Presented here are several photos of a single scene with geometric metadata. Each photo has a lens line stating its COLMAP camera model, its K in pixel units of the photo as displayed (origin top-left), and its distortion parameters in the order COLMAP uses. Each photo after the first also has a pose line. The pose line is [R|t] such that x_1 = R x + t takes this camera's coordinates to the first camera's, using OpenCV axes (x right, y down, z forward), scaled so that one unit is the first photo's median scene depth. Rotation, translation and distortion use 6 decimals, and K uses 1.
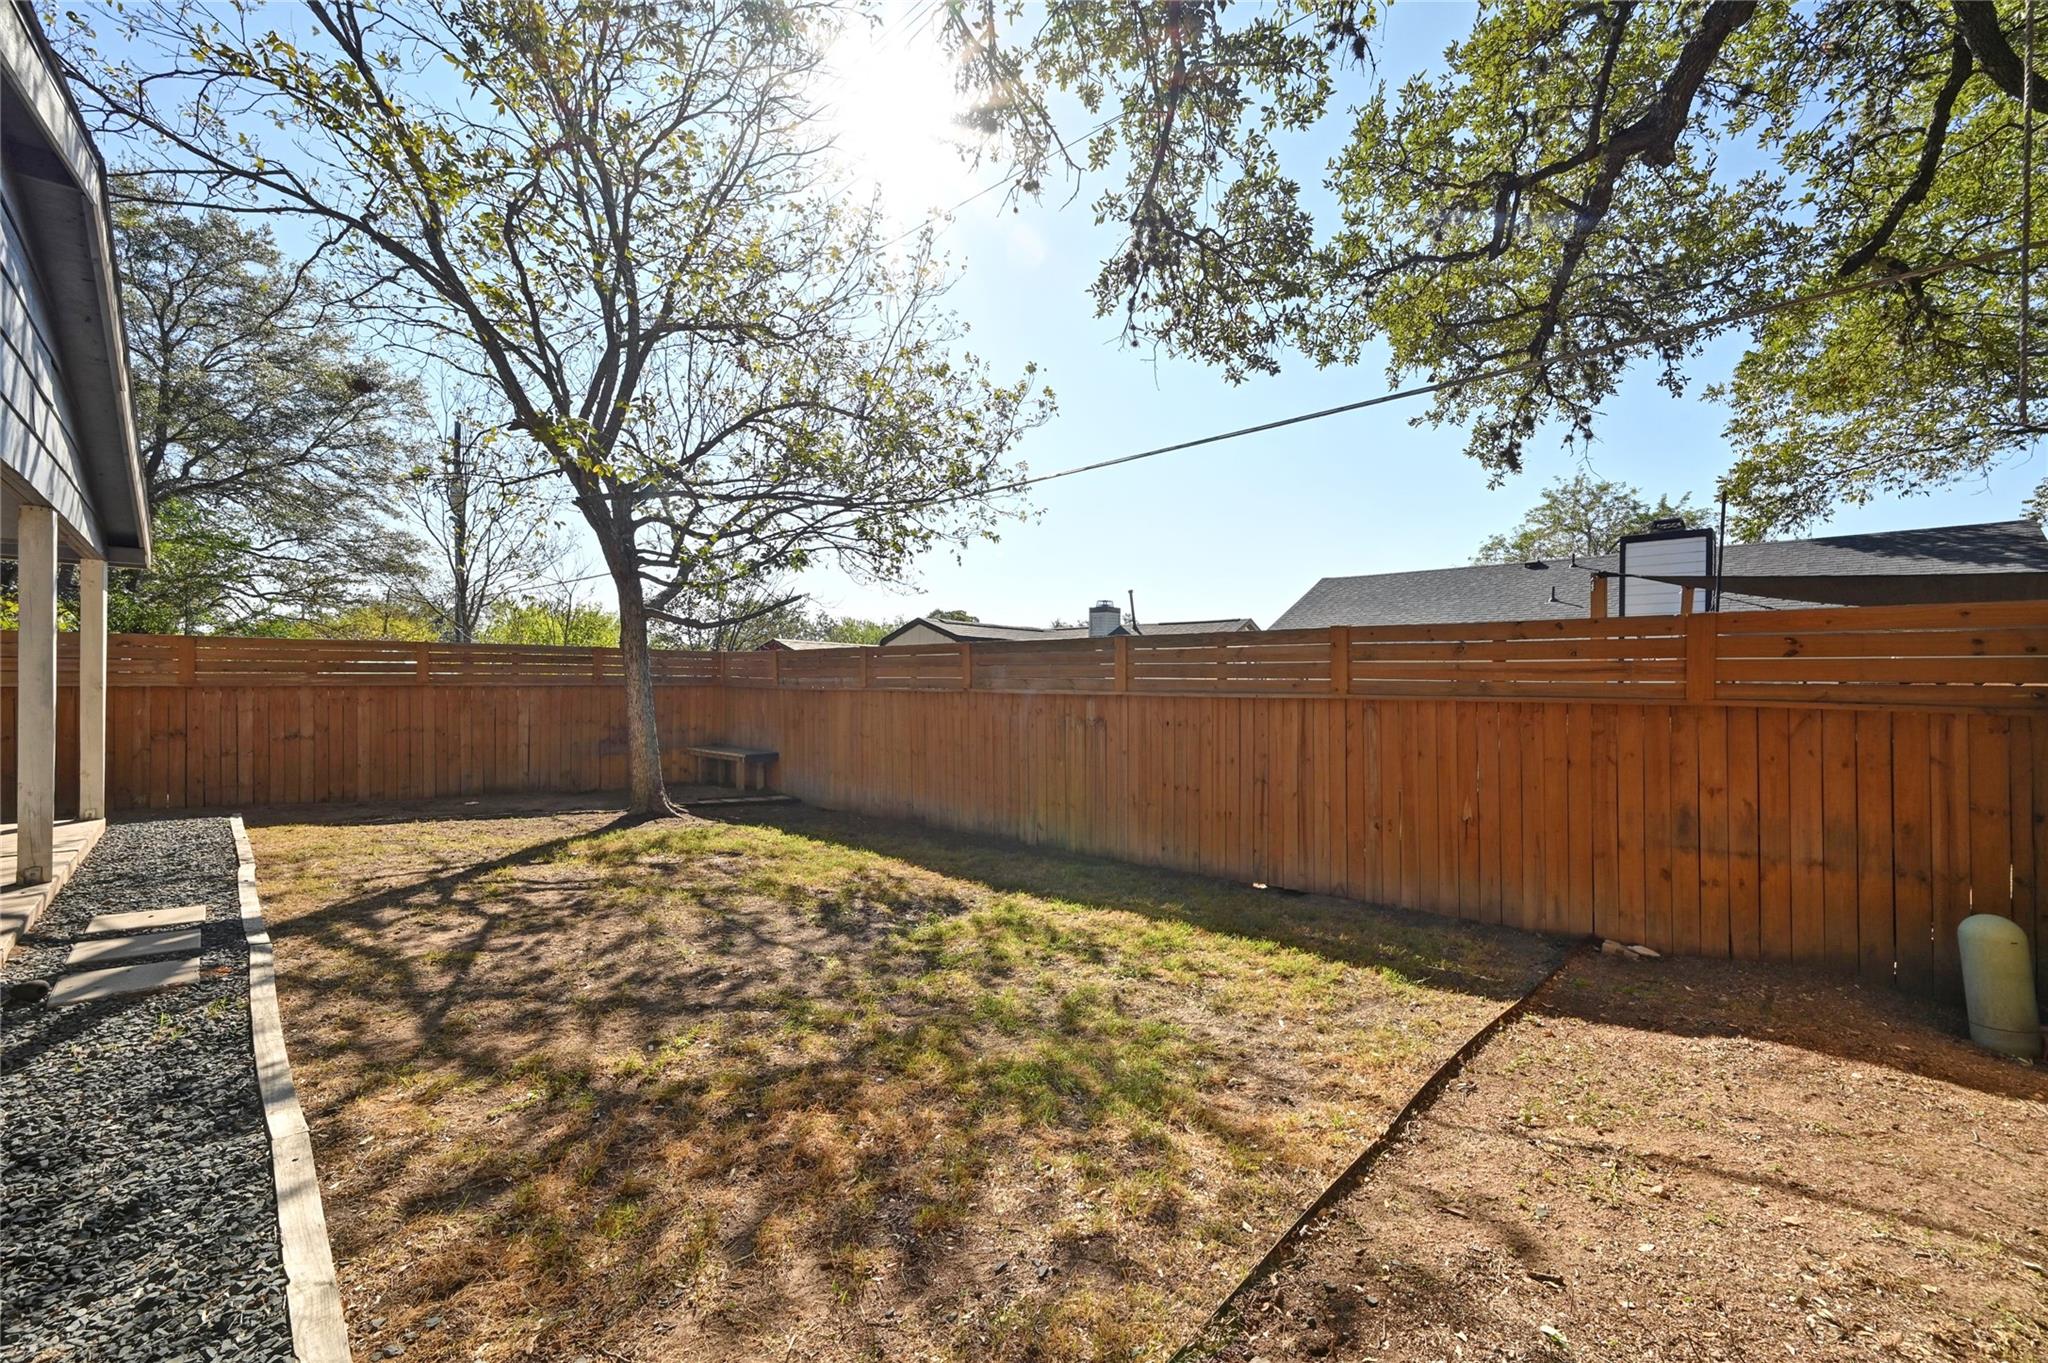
lens RADIAL K [[809.5, 0, 1027.0], [0, 809.5, 679.0], [0, 0, 1]] dist [-0.001676, 0.000023]
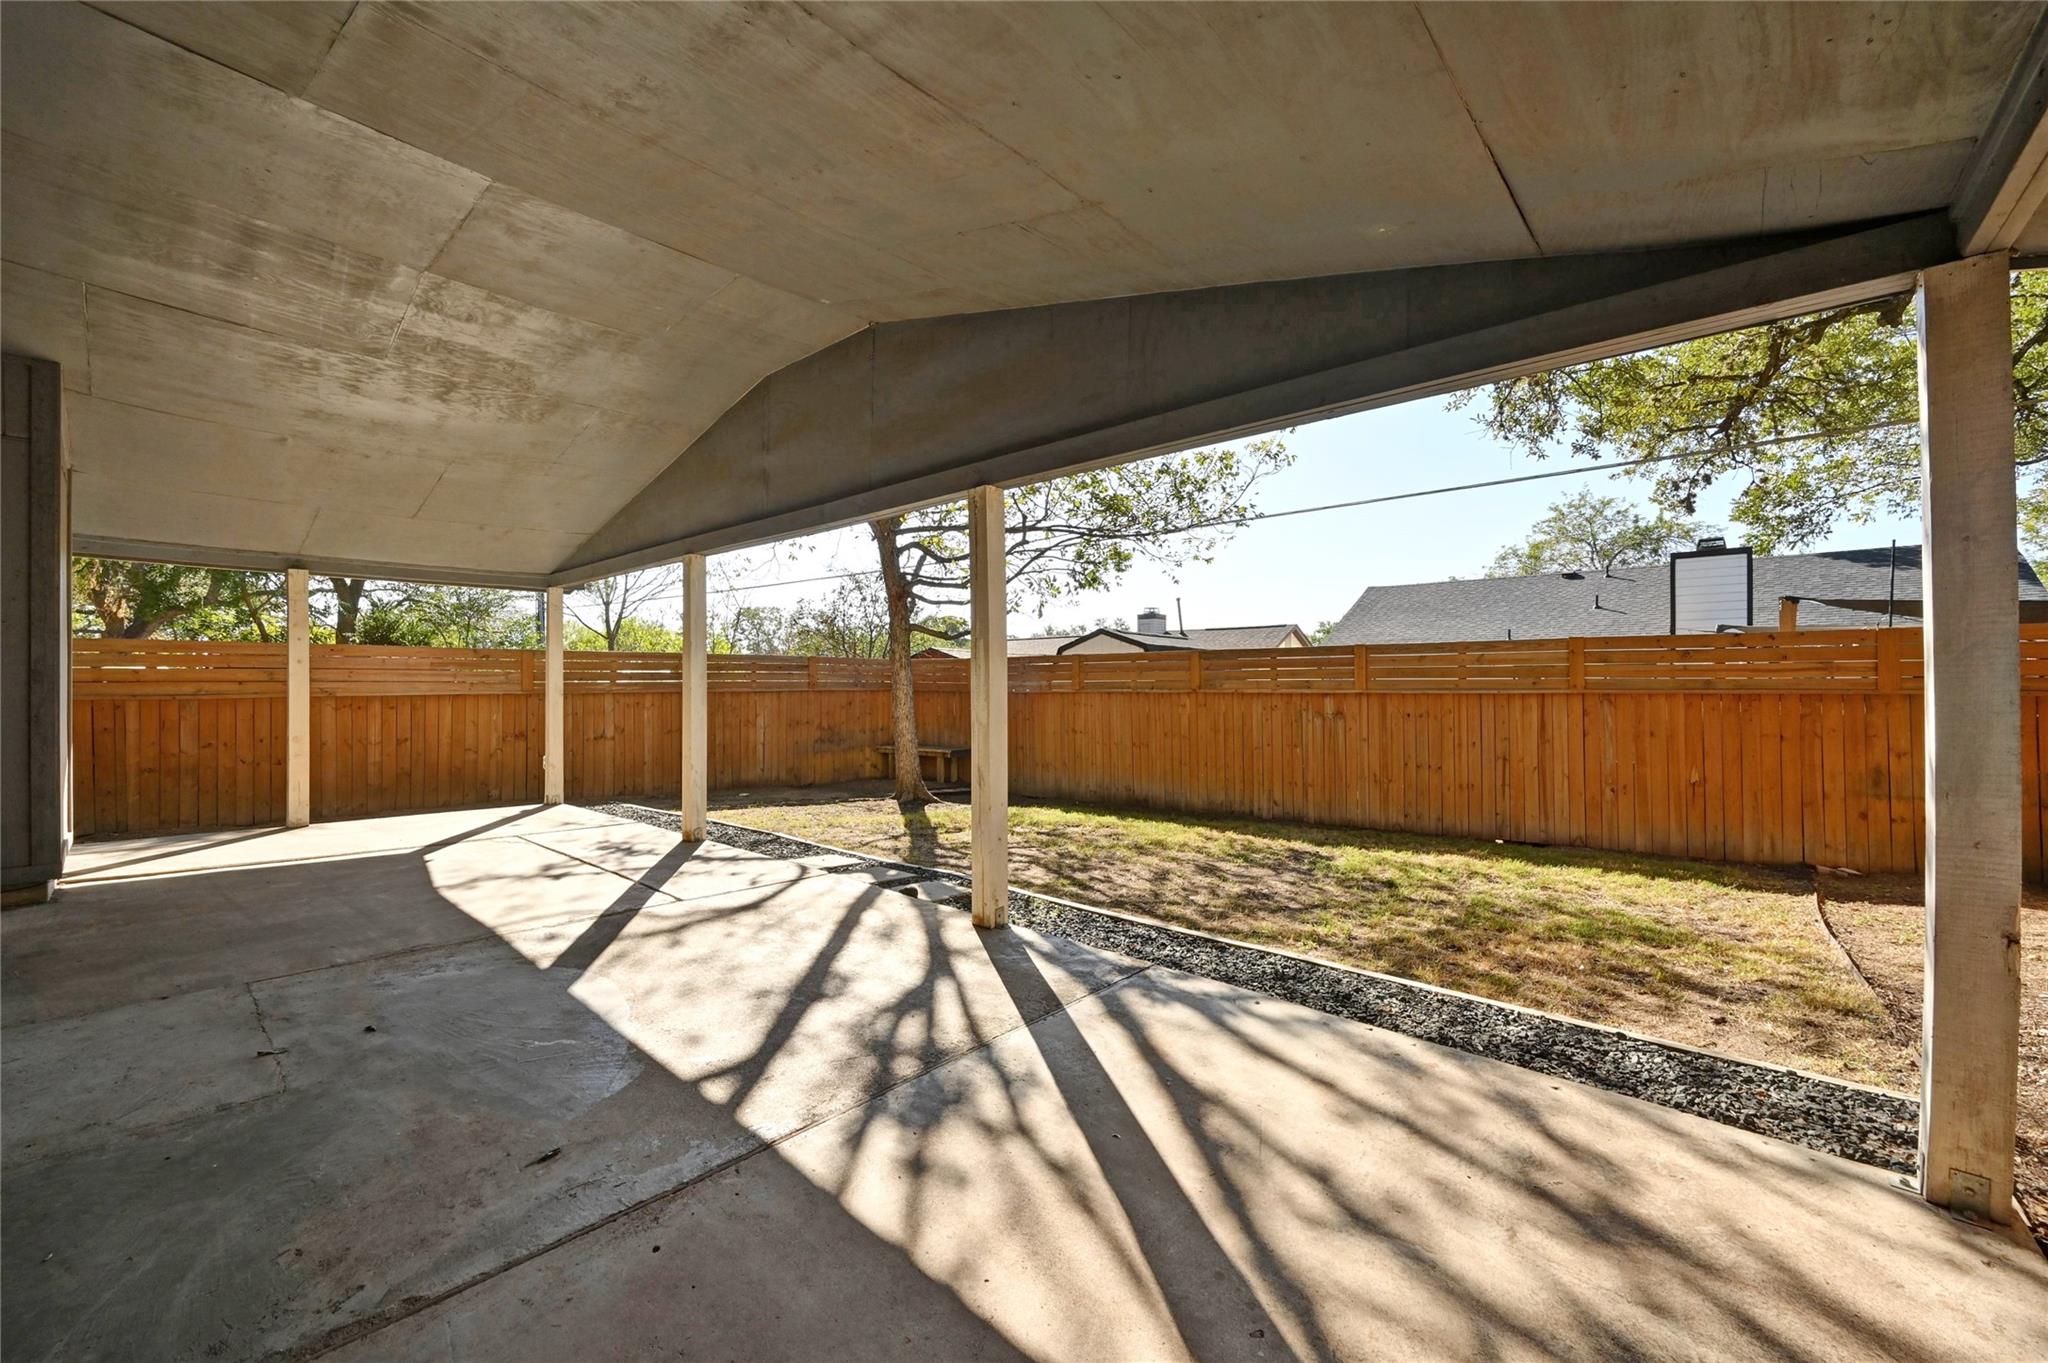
lens RADIAL K [[809.5, 0, 1025.6], [0, 809.5, 681.2], [0, 0, 1]] dist [-0.001676, 0.000023]
pose [[0.998660, -0.009281, 0.050908, -0.517023], [0.009332, 0.999956, -0.000763, -0.001714], [-0.050898, 0.001237, 0.998703, -0.228329]]
